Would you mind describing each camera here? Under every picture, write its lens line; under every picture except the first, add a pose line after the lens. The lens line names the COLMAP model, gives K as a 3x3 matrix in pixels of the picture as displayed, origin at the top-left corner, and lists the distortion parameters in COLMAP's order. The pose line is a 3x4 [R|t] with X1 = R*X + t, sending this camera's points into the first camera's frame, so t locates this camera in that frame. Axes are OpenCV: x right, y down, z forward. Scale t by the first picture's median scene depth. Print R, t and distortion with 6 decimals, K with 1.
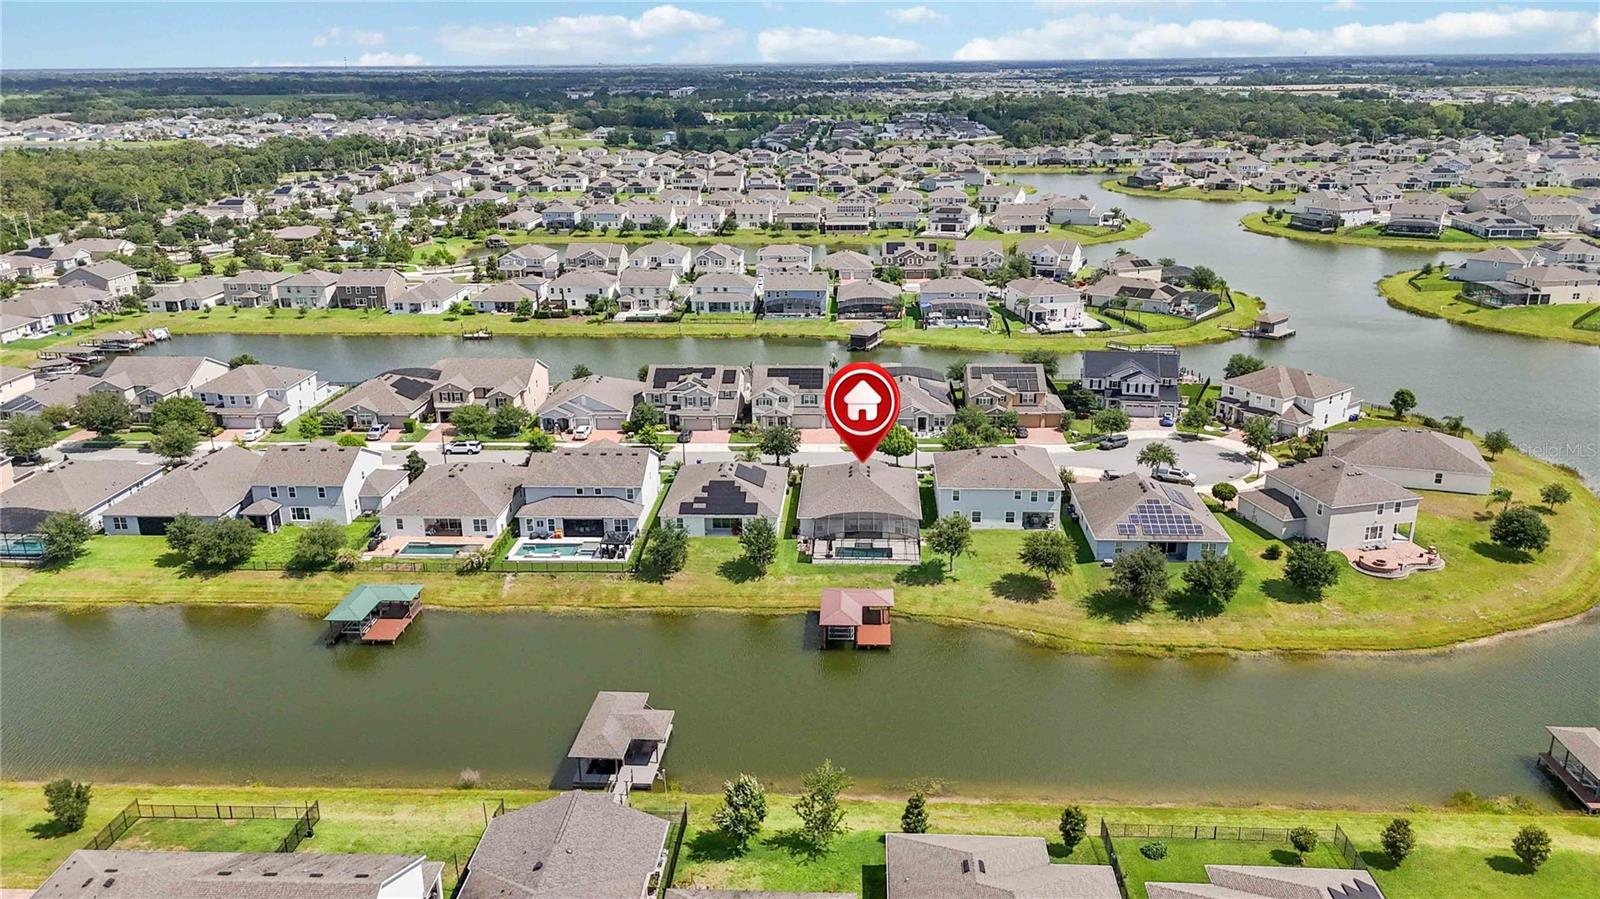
lens RADIAL K [[1159.6, 0, 800.0], [0, 1159.6, 449.5], [0, 0, 1]] dist [0.064727, -0.067940]
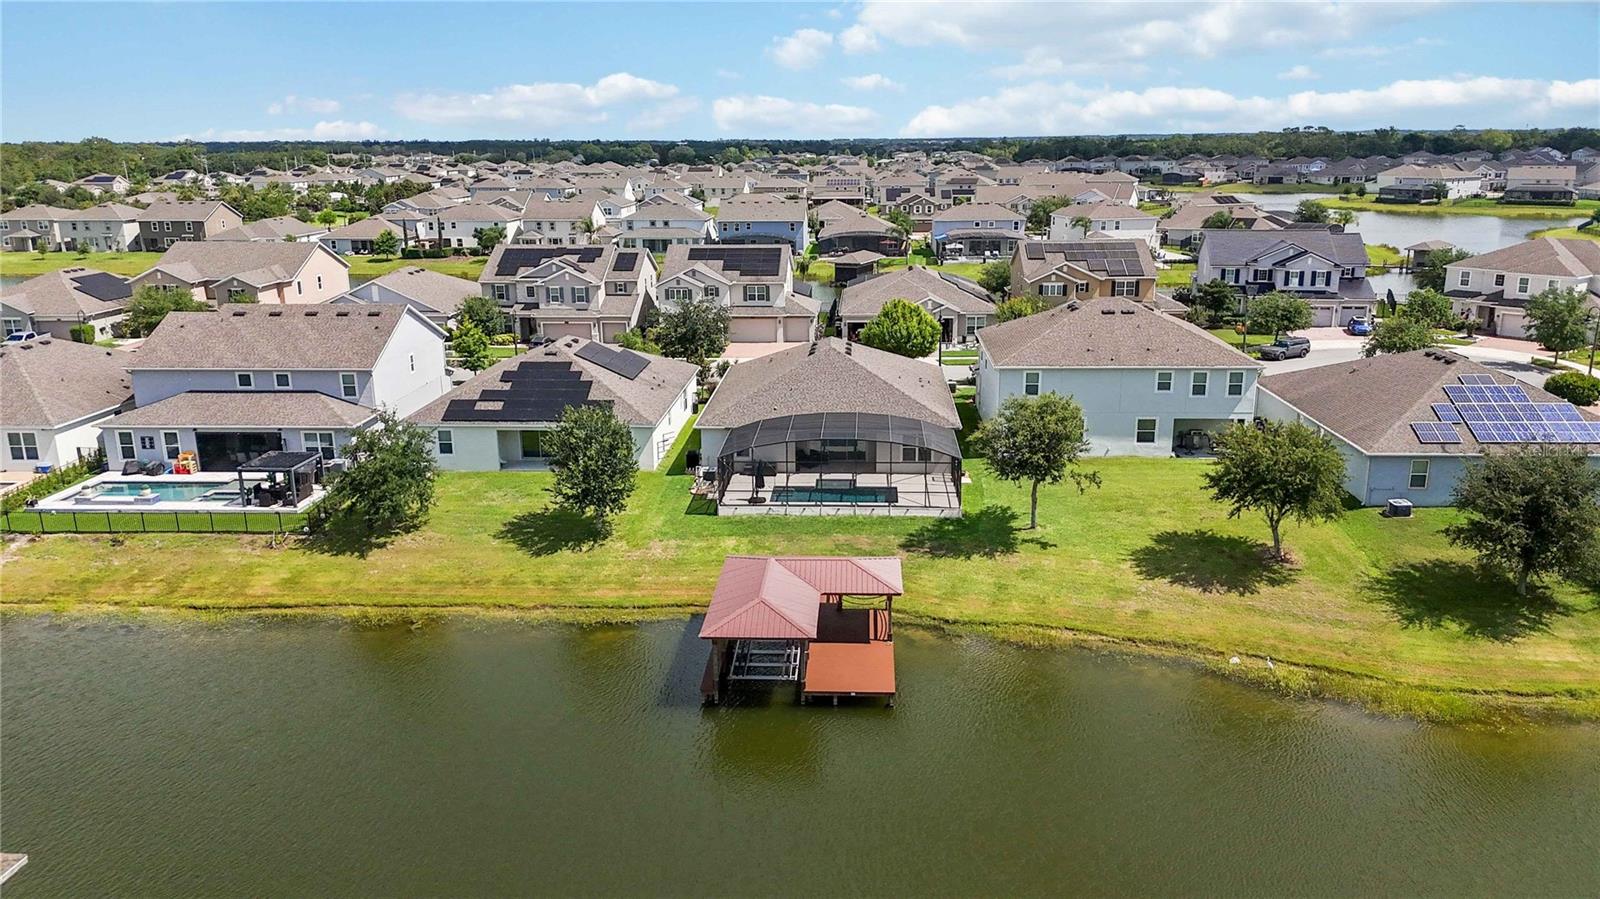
lens RADIAL K [[1159.6, 0, 800.0], [0, 1159.6, 449.5], [0, 0, 1]] dist [0.064727, -0.067940]
pose [[0.999999, 0.000270, -0.001533, 0.042069], [-0.000365, 0.998063, -0.062214, 0.099044], [0.001513, 0.062214, 0.998062, 0.544710]]
